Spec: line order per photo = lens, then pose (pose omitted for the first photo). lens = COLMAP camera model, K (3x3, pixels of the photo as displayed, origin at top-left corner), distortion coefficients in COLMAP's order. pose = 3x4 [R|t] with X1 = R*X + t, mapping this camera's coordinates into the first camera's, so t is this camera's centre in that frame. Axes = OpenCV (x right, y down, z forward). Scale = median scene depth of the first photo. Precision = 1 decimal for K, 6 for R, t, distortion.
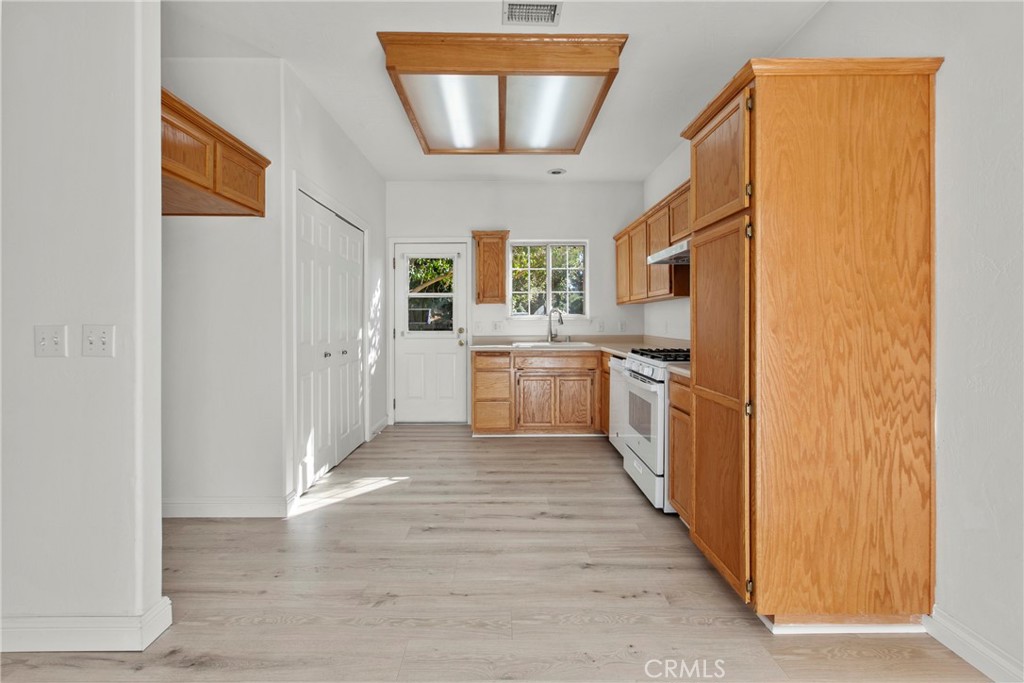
lens RADIAL K [[464.8, 0, 502.8], [0, 464.8, 321.0], [0, 0, 1]] dist [0.004145, -0.001278]
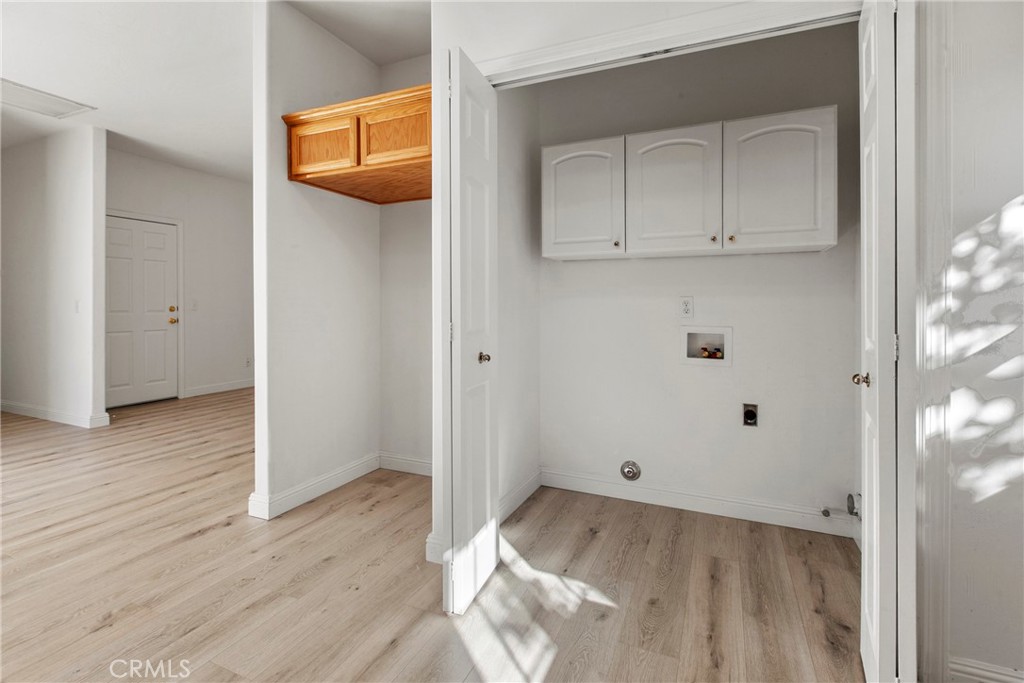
lens RADIAL K [[464.8, 0, 519.0], [0, 464.8, 307.2], [0, 0, 1]] dist [0.004145, -0.001278]
pose [[-0.390771, 0.003216, -0.920482, 0.136167], [-0.011233, 0.999903, 0.008262, 0.004553], [0.920419, 0.013568, -0.390697, 1.179015]]
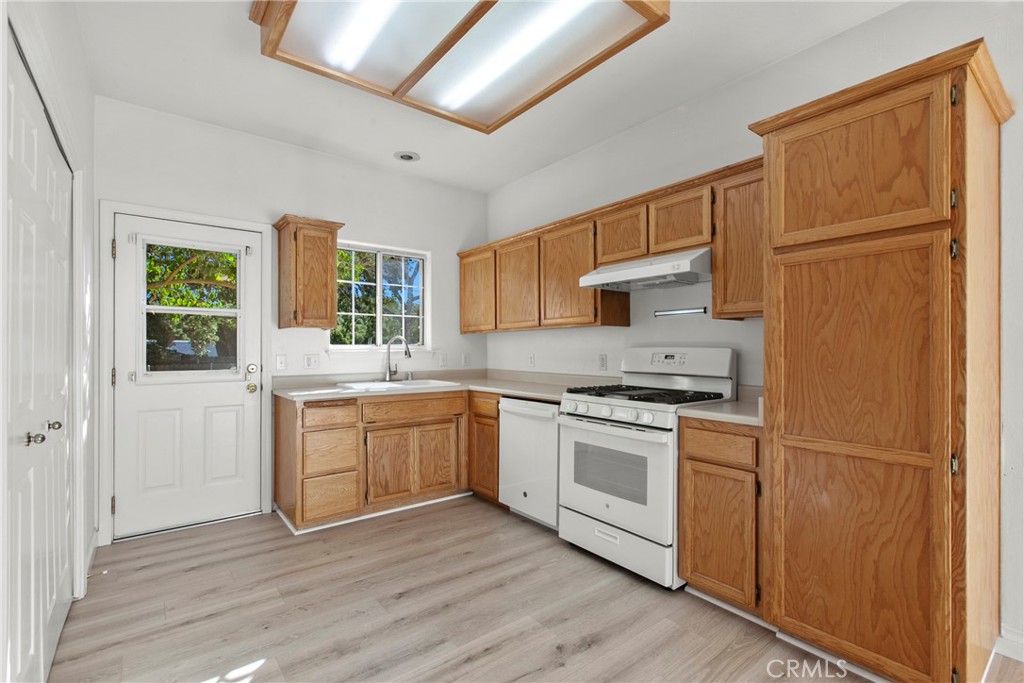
lens RADIAL K [[464.8, 0, 509.1], [0, 464.8, 347.7], [0, 0, 1]] dist [0.004145, -0.001278]
pose [[0.789999, 0.005257, 0.613085, -0.315379], [-0.000953, 0.999973, -0.007347, -0.005660], [-0.613107, 0.005220, 0.789982, 0.436880]]
